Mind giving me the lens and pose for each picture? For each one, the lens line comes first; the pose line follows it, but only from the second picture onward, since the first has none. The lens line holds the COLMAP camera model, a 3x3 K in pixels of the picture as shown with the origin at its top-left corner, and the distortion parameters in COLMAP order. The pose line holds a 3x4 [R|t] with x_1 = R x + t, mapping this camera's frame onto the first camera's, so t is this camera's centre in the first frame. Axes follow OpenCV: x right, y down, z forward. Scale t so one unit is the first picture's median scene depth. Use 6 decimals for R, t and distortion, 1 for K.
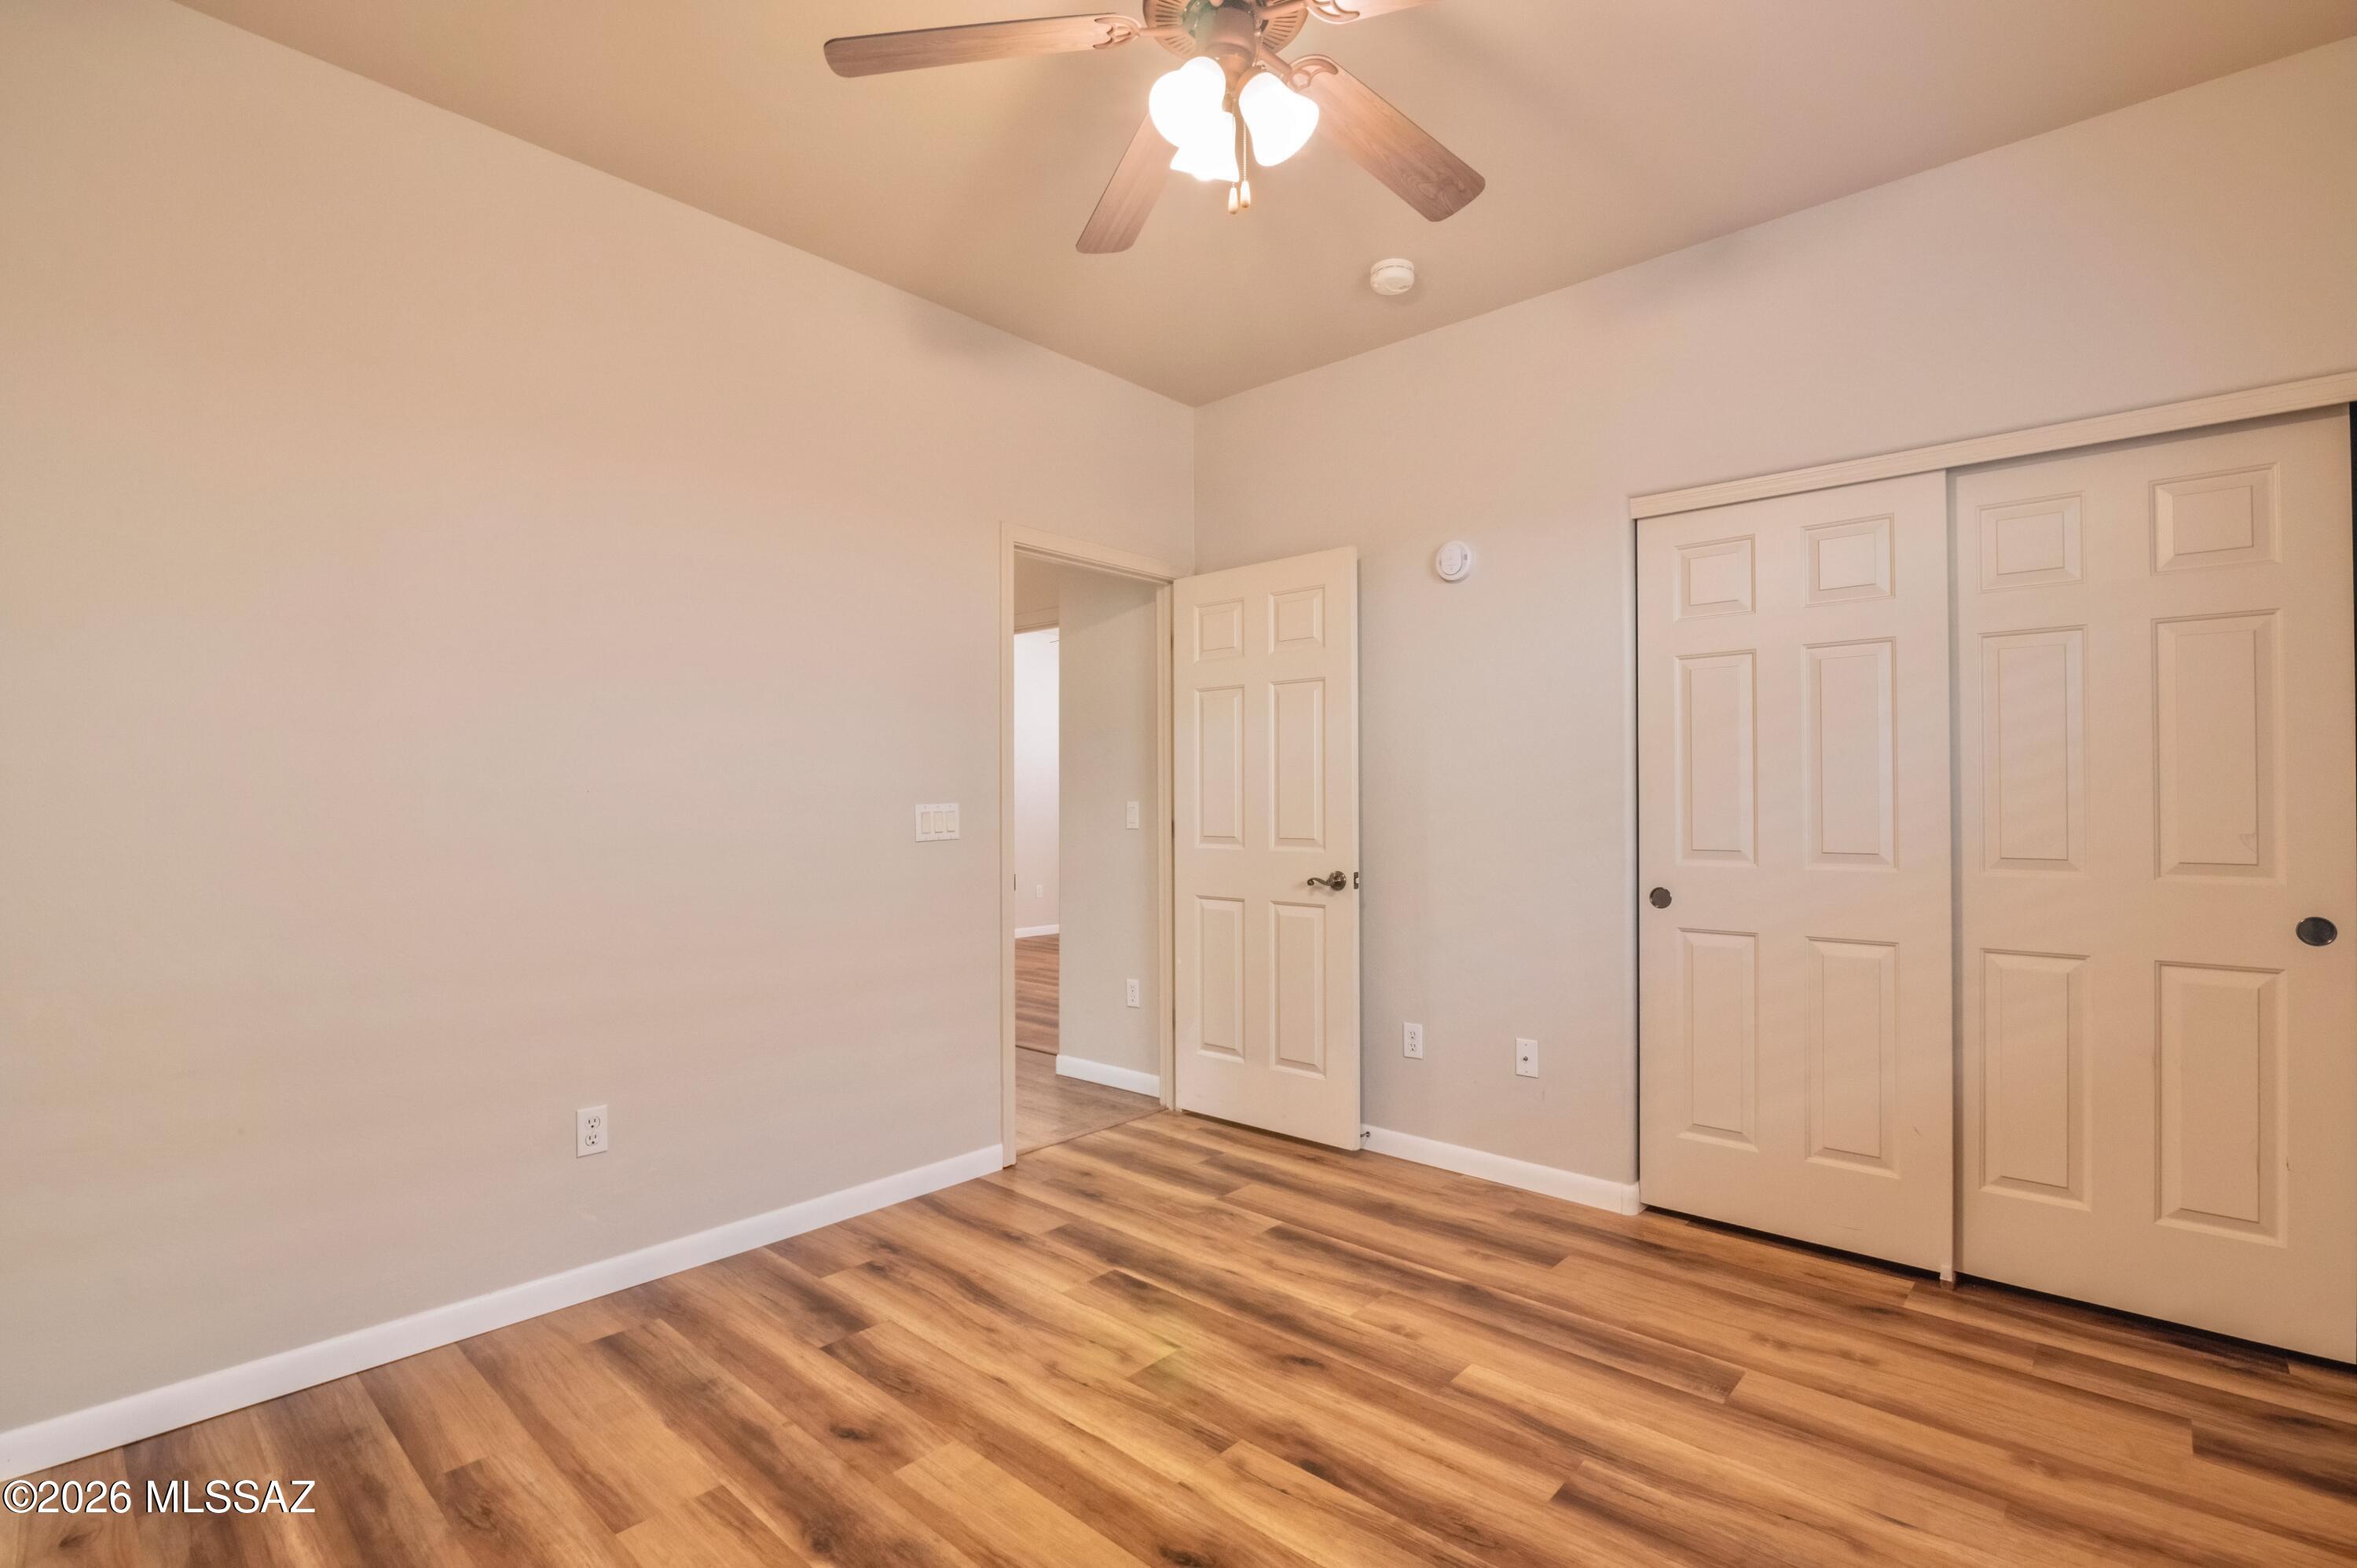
lens RADIAL K [[1081.4, 0, 1183.8], [0, 1081.4, 790.9], [0, 0, 1]] dist [-0.021197, 0.001848]
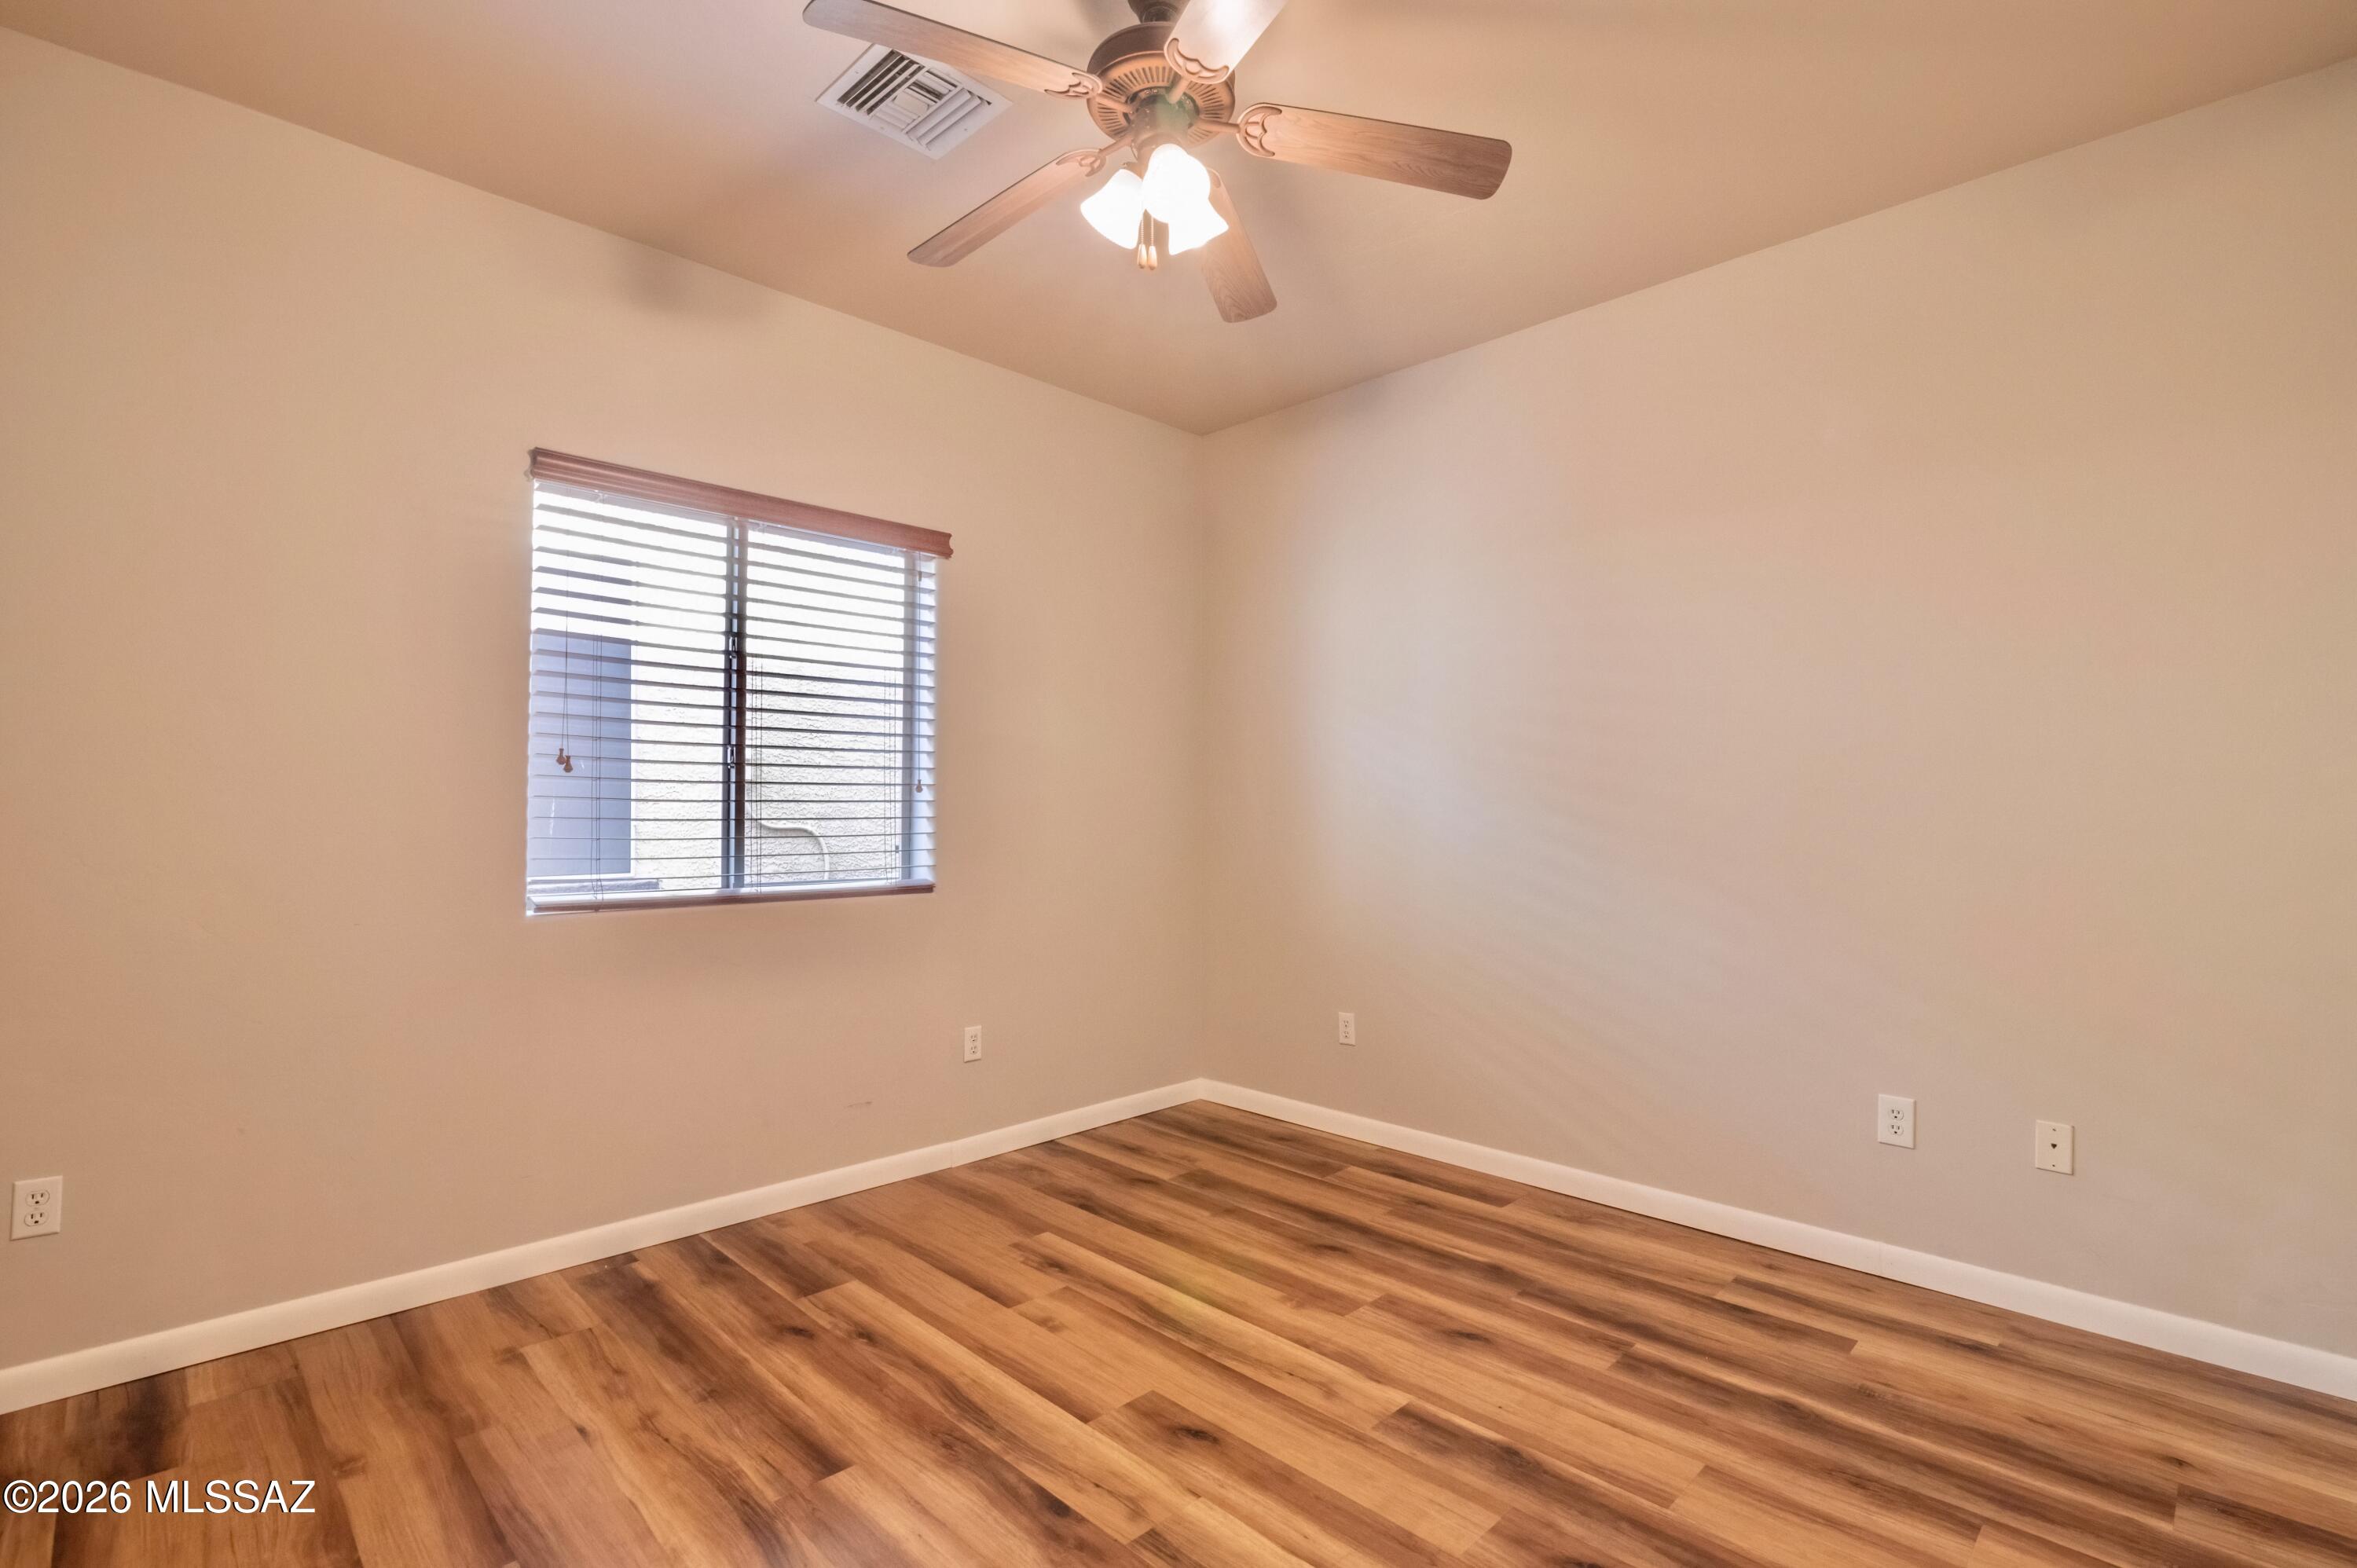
lens RADIAL K [[1081.4, 0, 1180.9], [0, 1081.4, 789.8], [0, 0, 1]] dist [-0.021197, 0.001848]
pose [[-0.998671, 0.001025, 0.051530, -0.032140], [-0.000422, 0.999606, -0.028059, 0.016081], [-0.051539, -0.028043, -0.998277, 1.661817]]
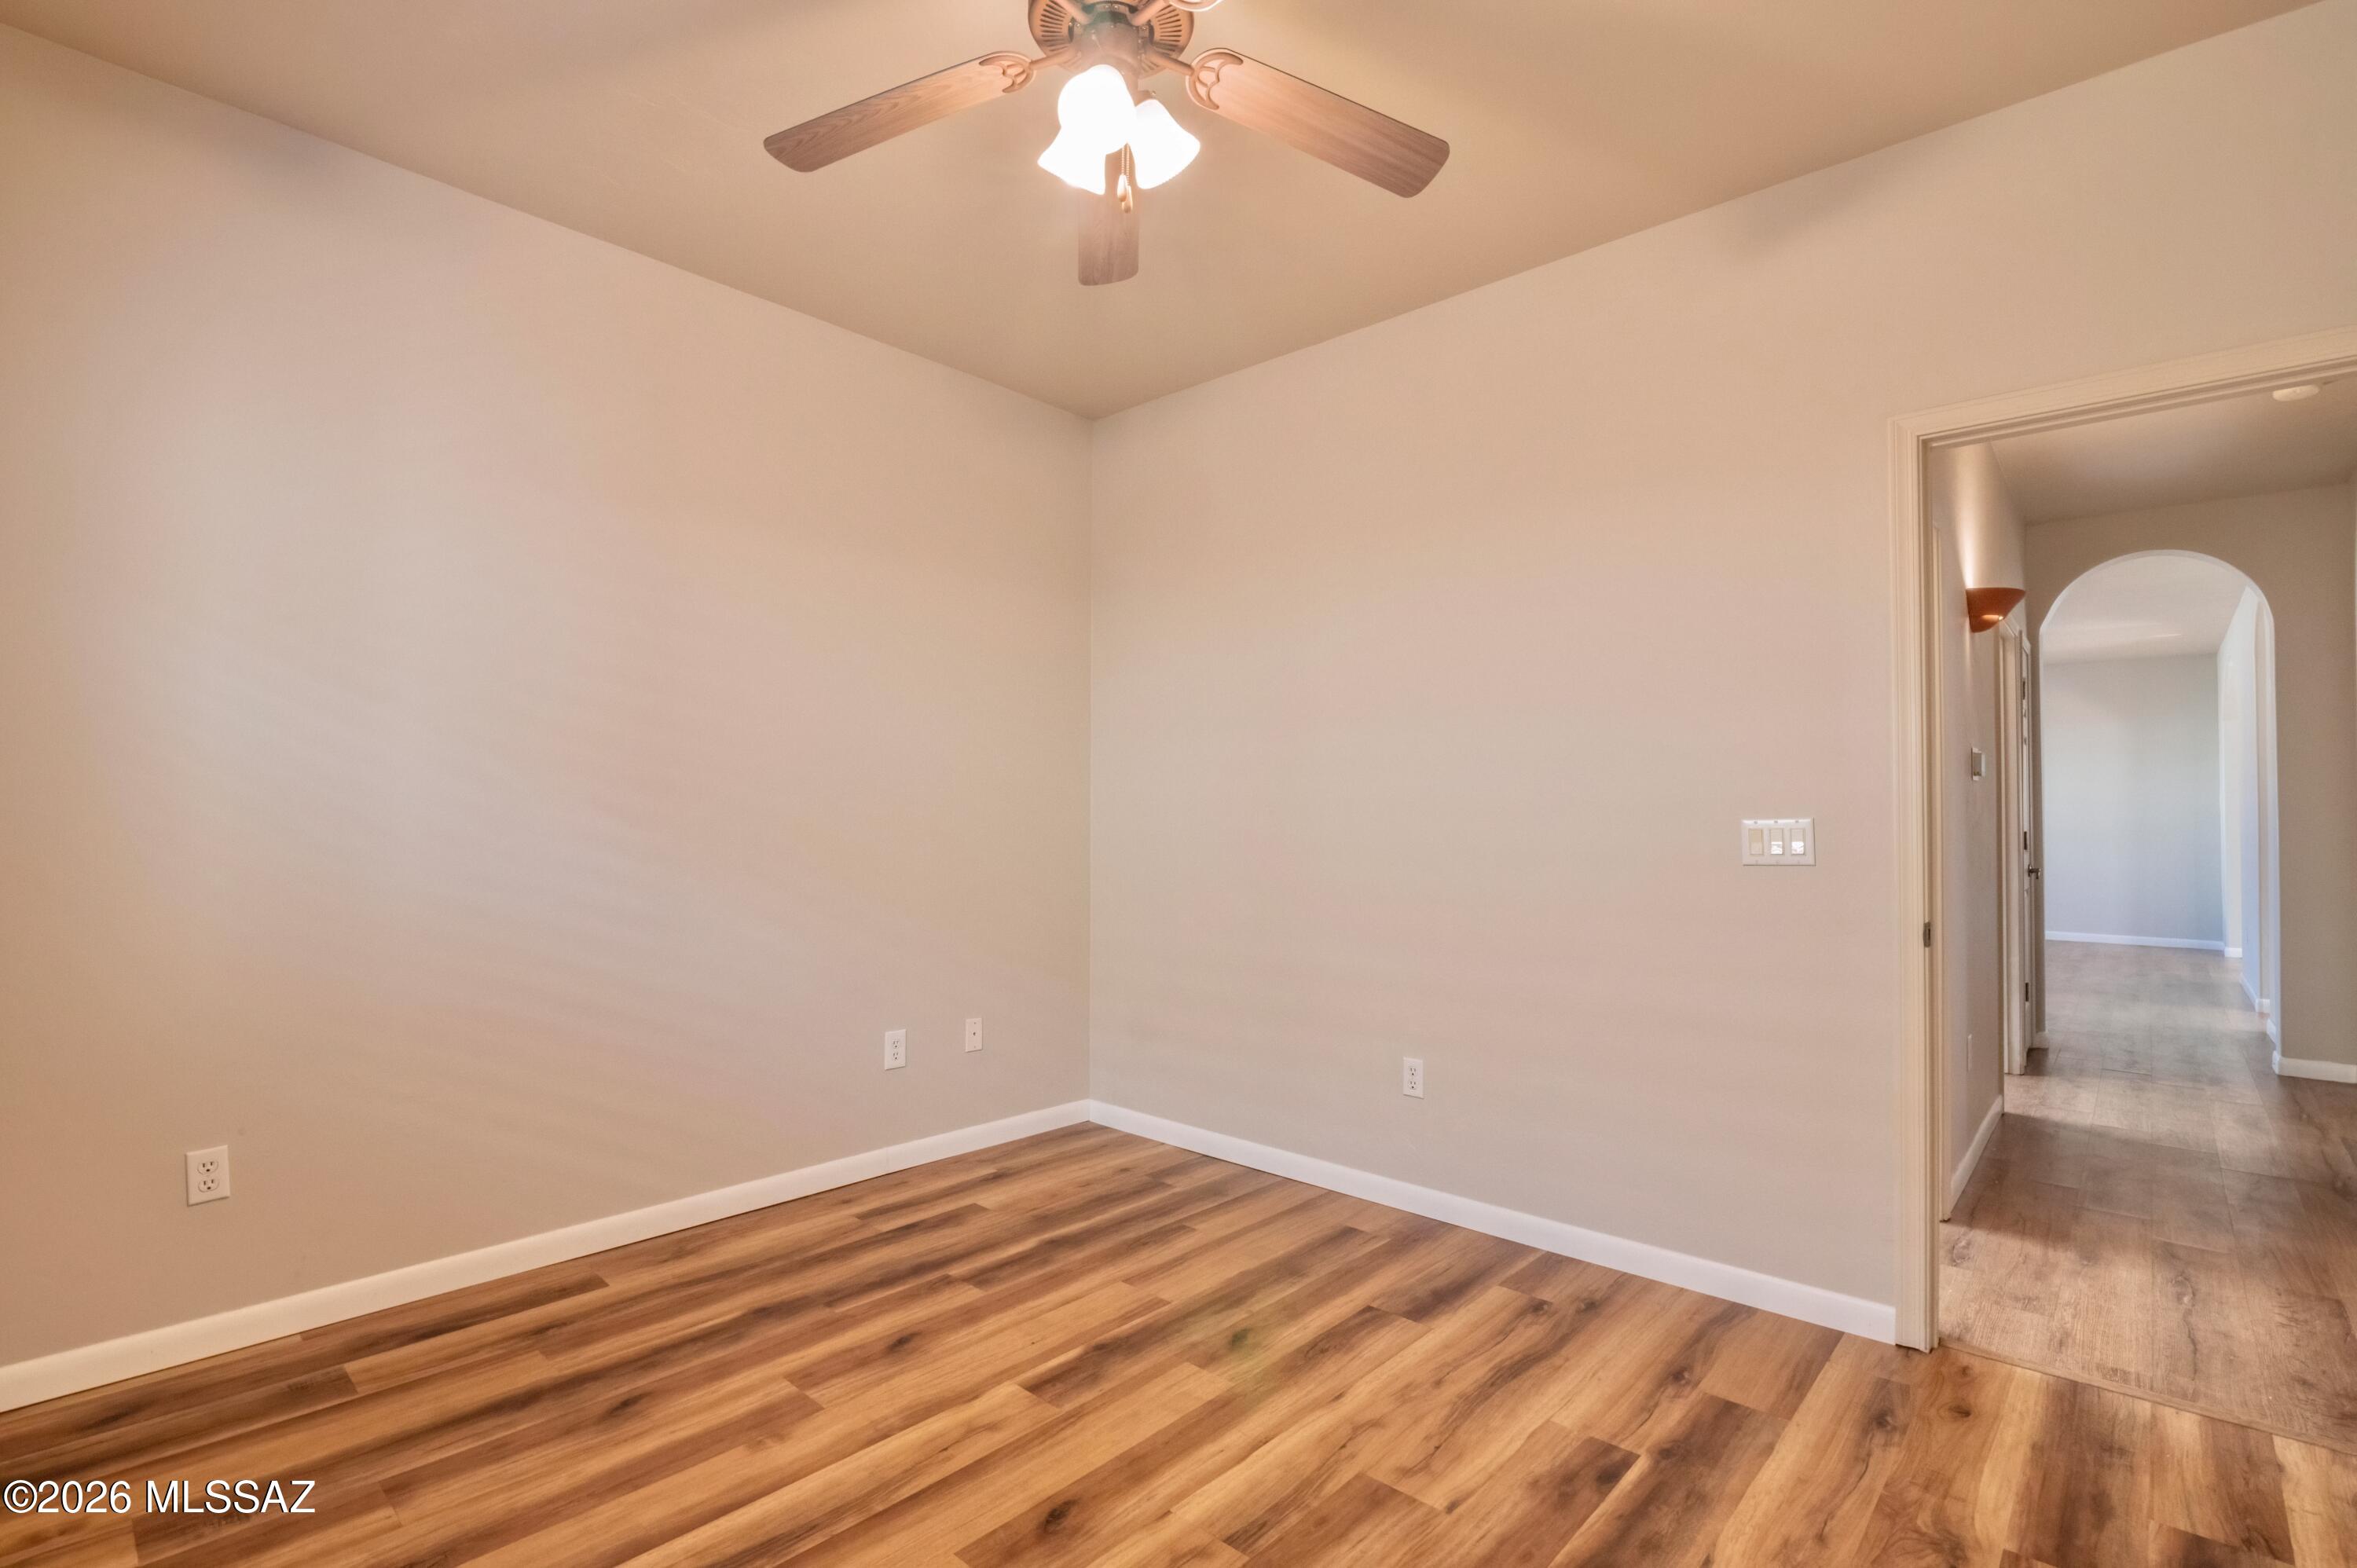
lens RADIAL K [[1081.4, 0, 1185.2], [0, 1081.4, 791.7], [0, 0, 1]] dist [-0.021197, 0.001848]
pose [[0.000382, -0.019594, -0.999808, 0.812182], [0.004524, 0.999798, -0.019592, 0.008844], [0.999990, -0.004516, 0.000471, 0.840986]]
